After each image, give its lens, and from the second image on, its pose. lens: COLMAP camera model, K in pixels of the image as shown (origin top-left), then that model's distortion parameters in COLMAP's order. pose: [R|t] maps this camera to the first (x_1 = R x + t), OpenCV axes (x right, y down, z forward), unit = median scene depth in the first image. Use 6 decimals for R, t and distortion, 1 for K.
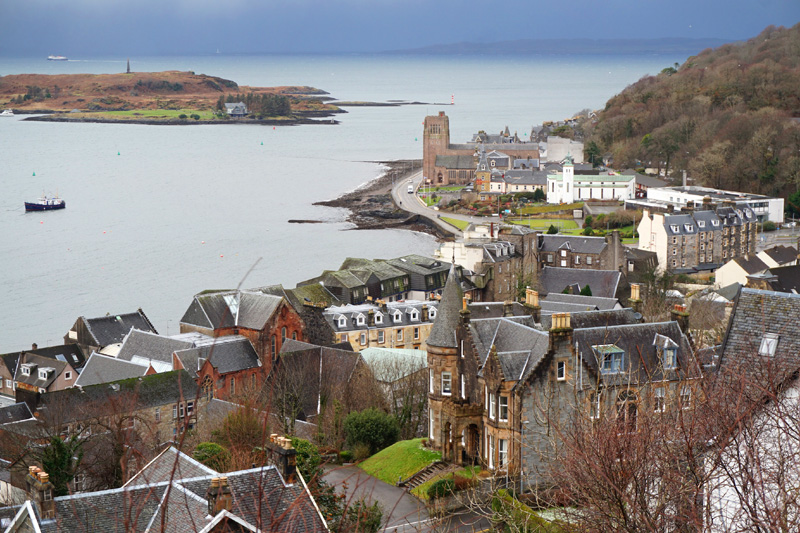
lens RADIAL K [[1616.0, 0, 399.9], [0, 1616.0, 266.4], [0, 0, 1]] dist [0.010252, 0.000000]
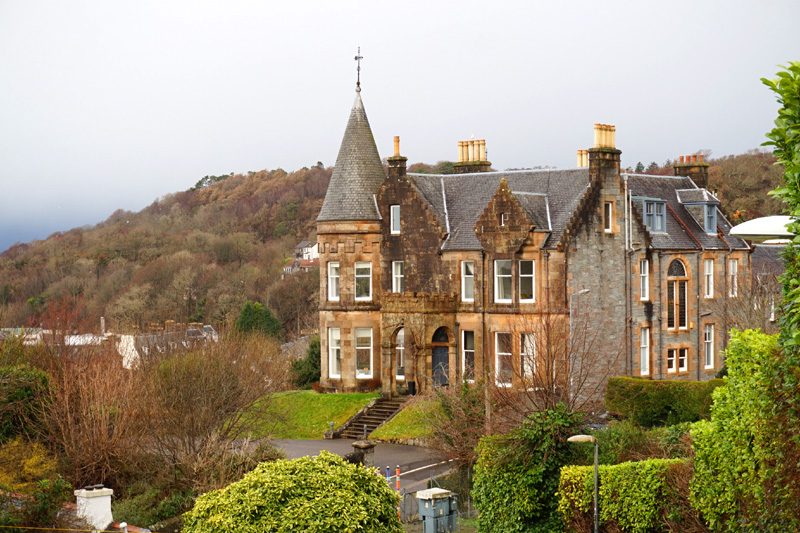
lens RADIAL K [[1569.4, 0, 400.2], [0, 1569.4, 266.8], [0, 0, 1]] dist [-0.077895, 0.000000]
pose [[0.899287, 0.001414, 0.437356, -0.221096], [0.062849, 0.989198, -0.132428, 0.147924], [-0.432819, 0.146578, 0.889484, 0.465624]]
